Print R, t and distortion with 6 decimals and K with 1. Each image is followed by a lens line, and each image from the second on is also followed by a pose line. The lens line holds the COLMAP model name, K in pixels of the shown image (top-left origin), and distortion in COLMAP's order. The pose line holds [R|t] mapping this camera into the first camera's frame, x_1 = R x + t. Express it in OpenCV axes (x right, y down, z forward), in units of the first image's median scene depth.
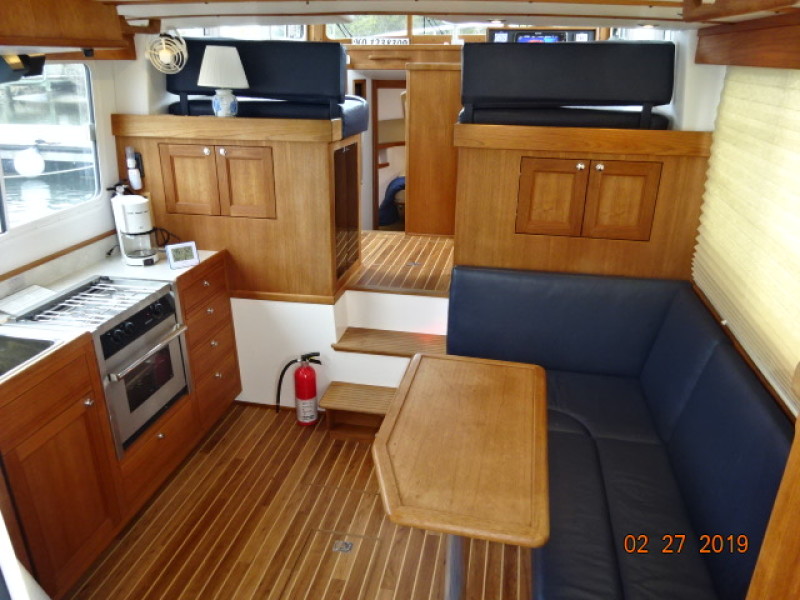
lens RADIAL K [[592.4, 0, 400.0], [0, 592.4, 300.0], [0, 0, 1]] dist [0.006856, -0.007714]
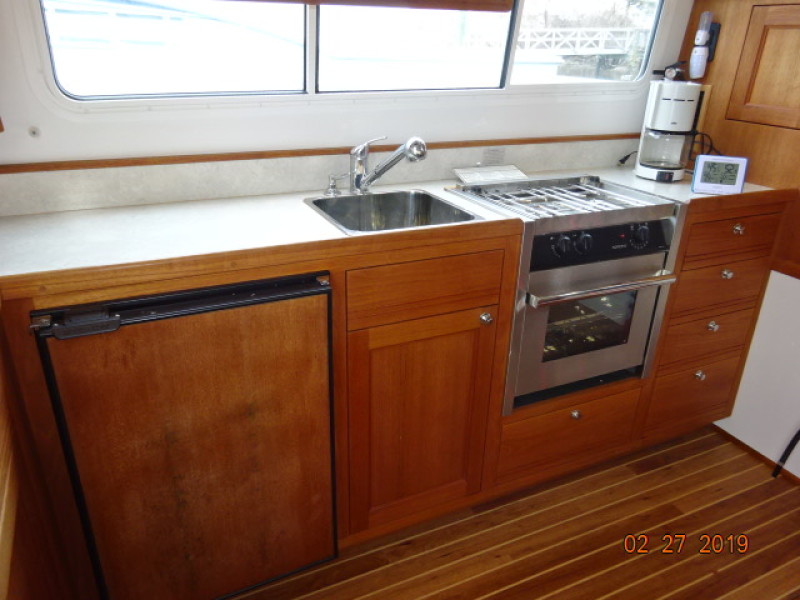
lens RADIAL K [[592.4, 0, 400.0], [0, 592.4, 300.0], [0, 0, 1]] dist [0.006856, -0.007714]
pose [[0.599862, 0.334192, -0.726968, -0.066249], [-0.320385, 0.932897, 0.164491, 0.053741], [0.733157, 0.134238, 0.666679, 0.348700]]
